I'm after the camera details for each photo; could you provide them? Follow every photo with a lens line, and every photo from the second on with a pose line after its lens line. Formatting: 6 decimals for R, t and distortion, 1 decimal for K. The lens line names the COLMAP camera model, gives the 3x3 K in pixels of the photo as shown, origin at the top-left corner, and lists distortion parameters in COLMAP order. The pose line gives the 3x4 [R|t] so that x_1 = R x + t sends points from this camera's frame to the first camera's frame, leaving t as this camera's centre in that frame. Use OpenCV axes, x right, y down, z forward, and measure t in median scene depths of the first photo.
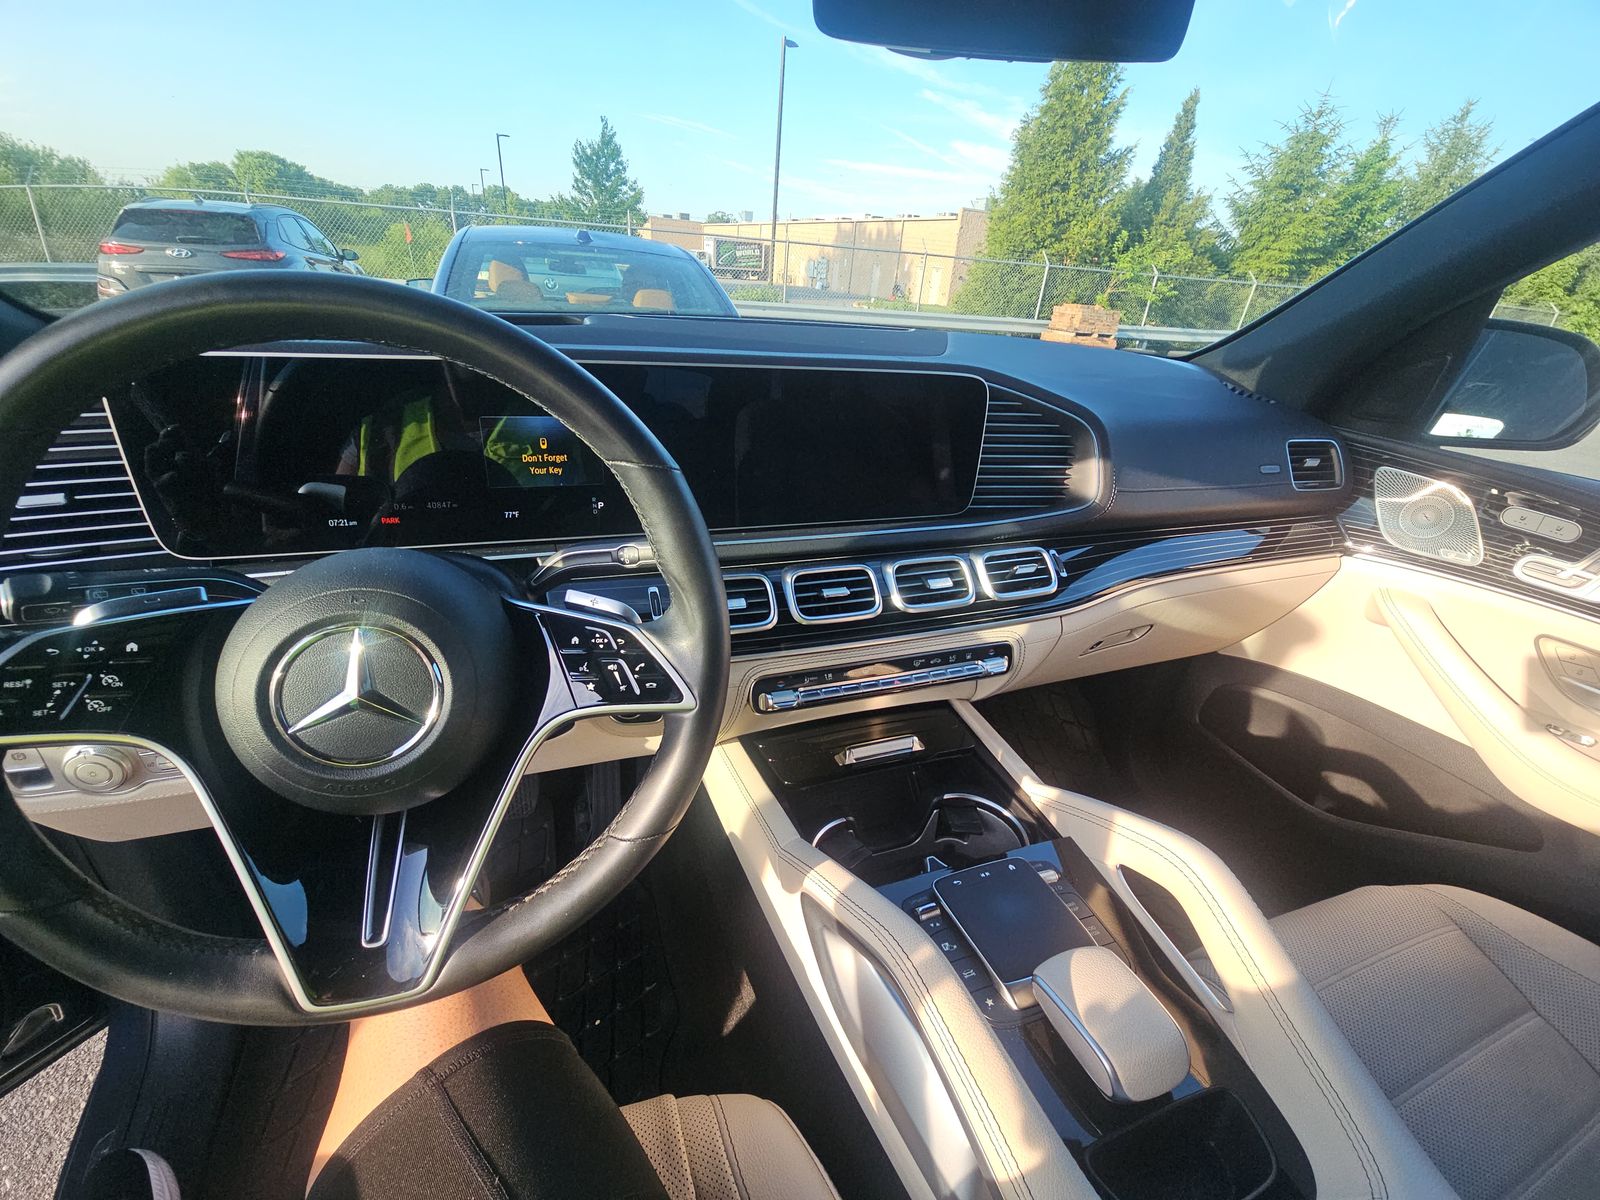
lens RADIAL K [[648.7, 0, 801.9], [0, 648.7, 605.8], [0, 0, 1]] dist [0.014471, -0.010891]
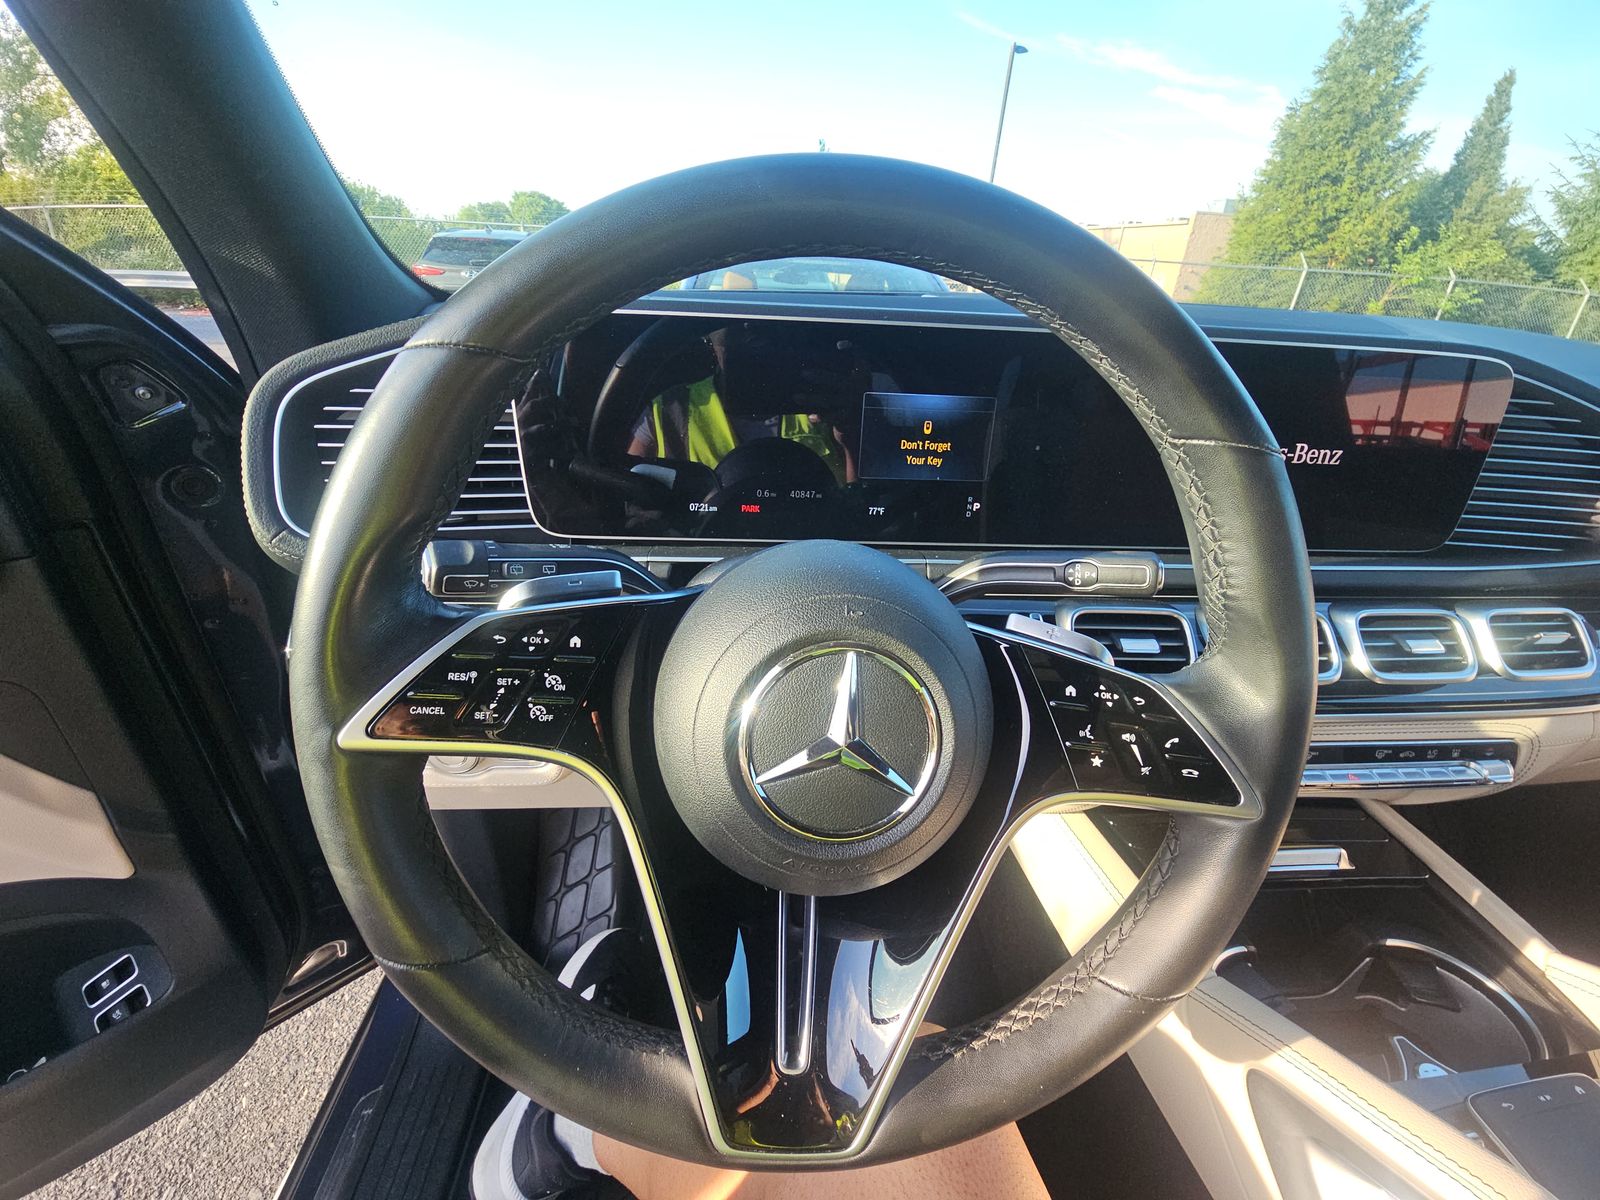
lens RADIAL K [[643.3, 0, 800.8], [0, 643.3, 611.5], [0, 0, 1]] dist [0.030559, -0.019962]
pose [[0.964317, 0.102540, -0.244086, -0.249598], [-0.105323, 0.994437, 0.001659, -0.001432], [0.242898, 0.024108, 0.969752, 0.130126]]
